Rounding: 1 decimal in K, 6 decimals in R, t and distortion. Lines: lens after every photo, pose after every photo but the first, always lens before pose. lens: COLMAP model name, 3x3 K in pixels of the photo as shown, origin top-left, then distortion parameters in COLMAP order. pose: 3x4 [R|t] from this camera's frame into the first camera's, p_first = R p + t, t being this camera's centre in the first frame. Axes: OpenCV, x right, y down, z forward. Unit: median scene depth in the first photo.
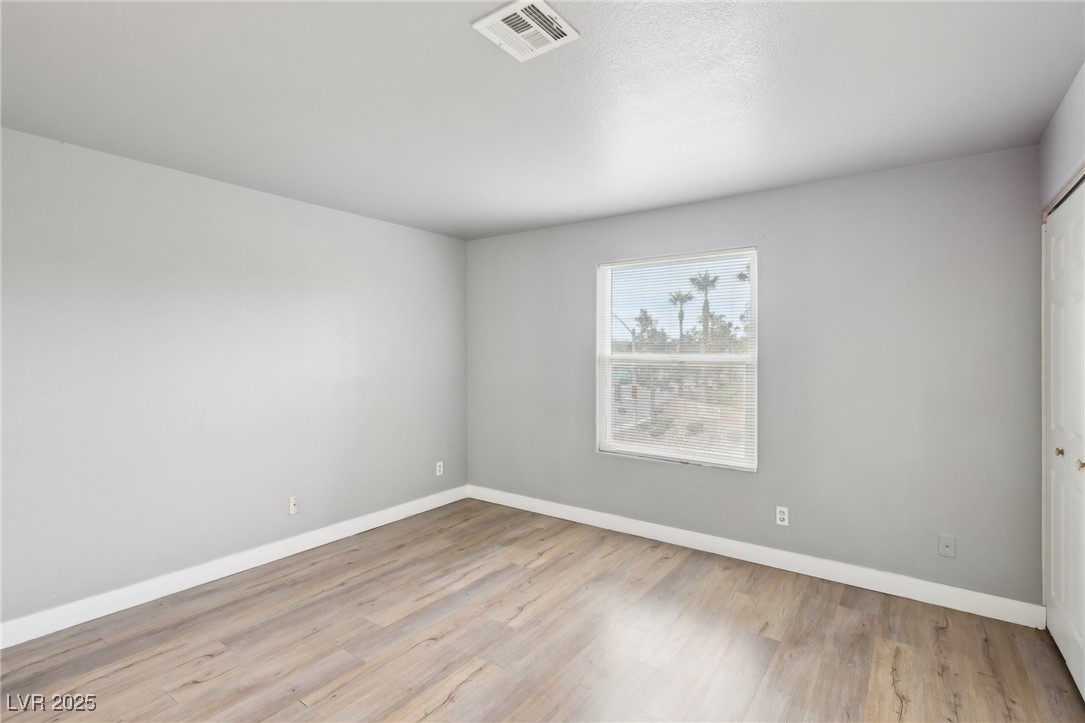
lens RADIAL K [[515.6, 0, 533.4], [0, 515.6, 369.5], [0, 0, 1]] dist [-0.001330, 0.002192]
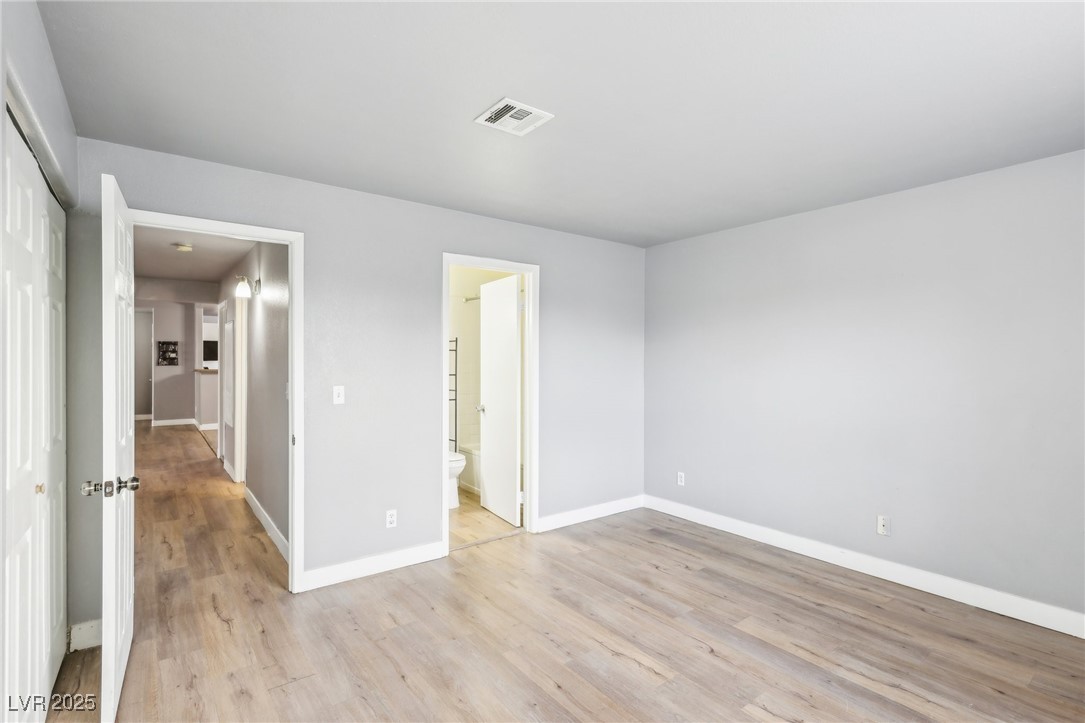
lens RADIAL K [[515.6, 0, 554.1], [0, 515.6, 353.8], [0, 0, 1]] dist [-0.001330, 0.002192]
pose [[-0.263407, -0.010533, -0.964627, 0.694150], [-0.034064, 0.999418, -0.001611, -0.027835], [0.964083, 0.032435, -0.263613, 0.780971]]
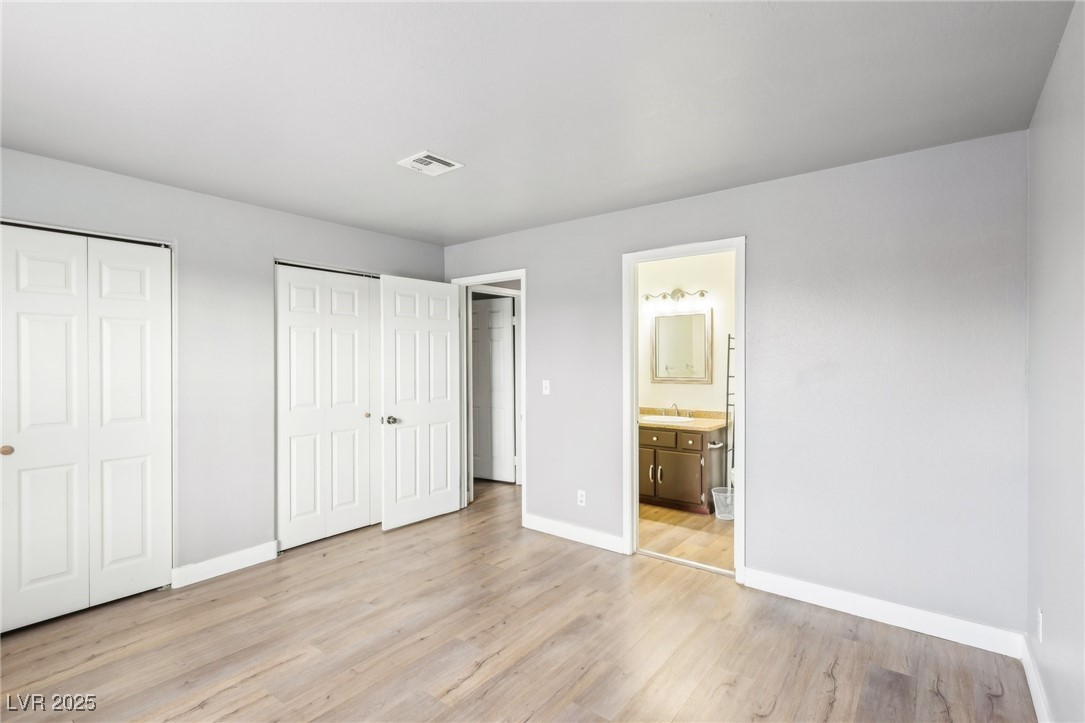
lens RADIAL K [[515.6, 0, 535.7], [0, 515.6, 361.8], [0, 0, 1]] dist [-0.001330, 0.002192]
pose [[-0.999571, -0.000033, 0.029276, -0.217519], [0.001071, 0.999289, 0.037688, -0.048800], [-0.029256, 0.037704, -0.998861, 1.432494]]
